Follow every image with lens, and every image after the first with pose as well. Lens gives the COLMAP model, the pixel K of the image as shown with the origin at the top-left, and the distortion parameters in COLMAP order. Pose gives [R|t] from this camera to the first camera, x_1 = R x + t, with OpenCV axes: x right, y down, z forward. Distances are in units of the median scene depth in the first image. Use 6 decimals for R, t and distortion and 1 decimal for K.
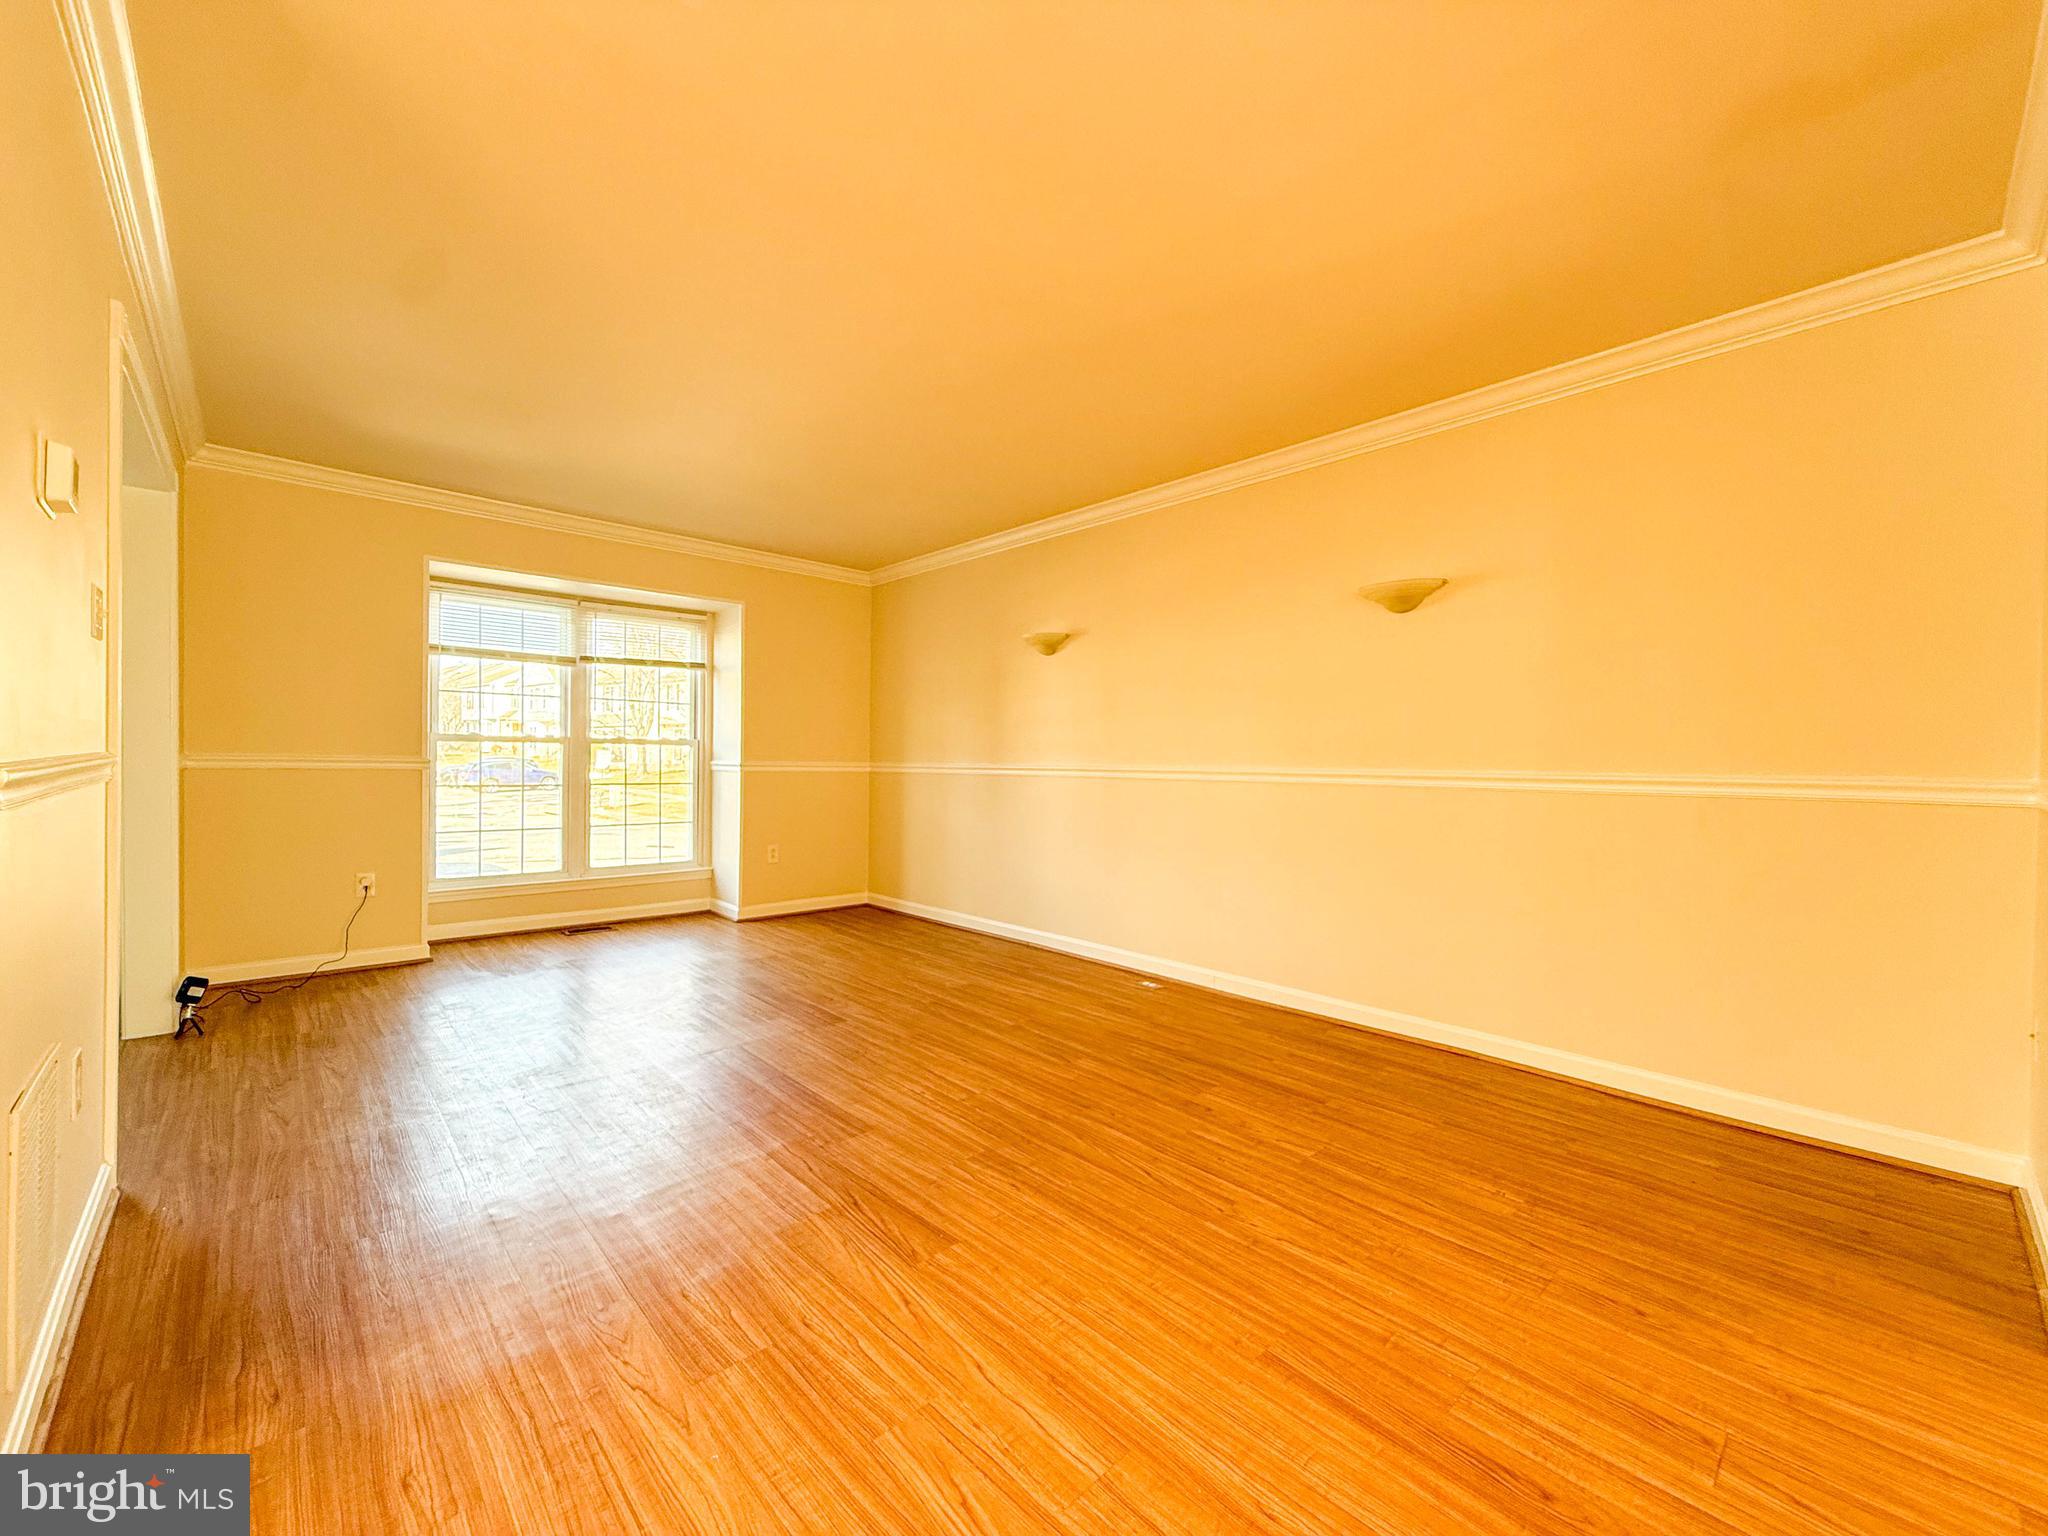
lens RADIAL K [[815.1, 0, 1026.5], [0, 815.1, 775.8], [0, 0, 1]] dist [-0.000566, 0.000700]
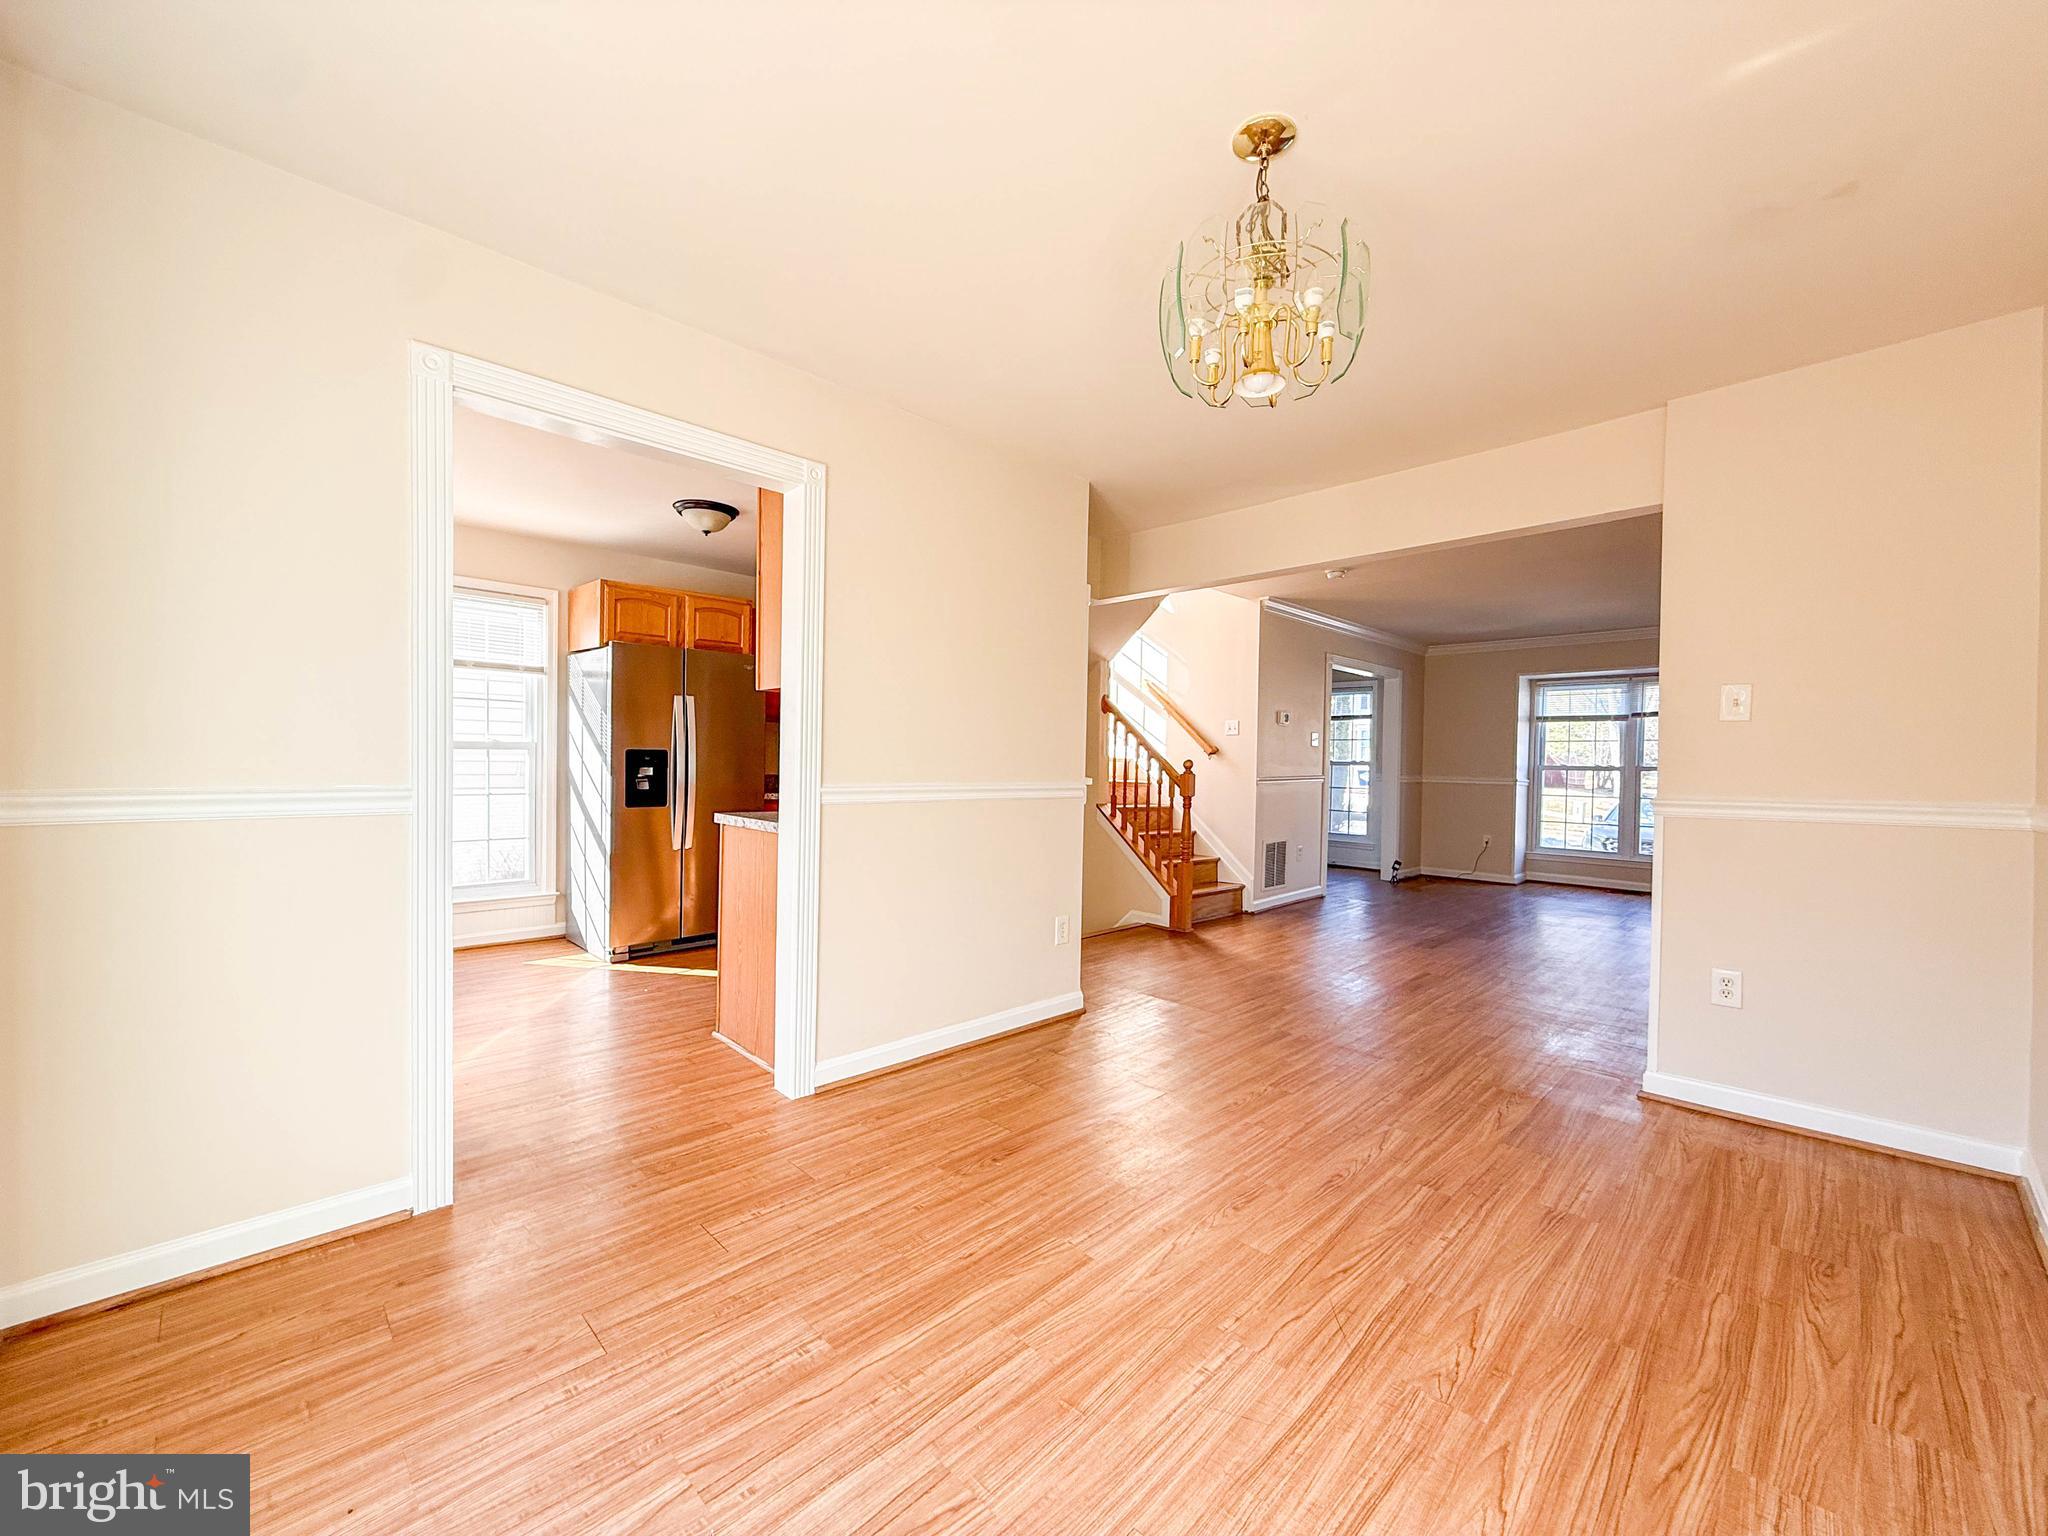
lens RADIAL K [[815.1, 0, 1005.8], [0, 815.1, 786.7], [0, 0, 1]] dist [-0.000566, 0.000700]
pose [[0.018721, 0.017061, -0.999679, 2.393203], [-0.034154, 0.999282, 0.016415, 0.011802], [0.999241, 0.033836, 0.019290, -0.484117]]
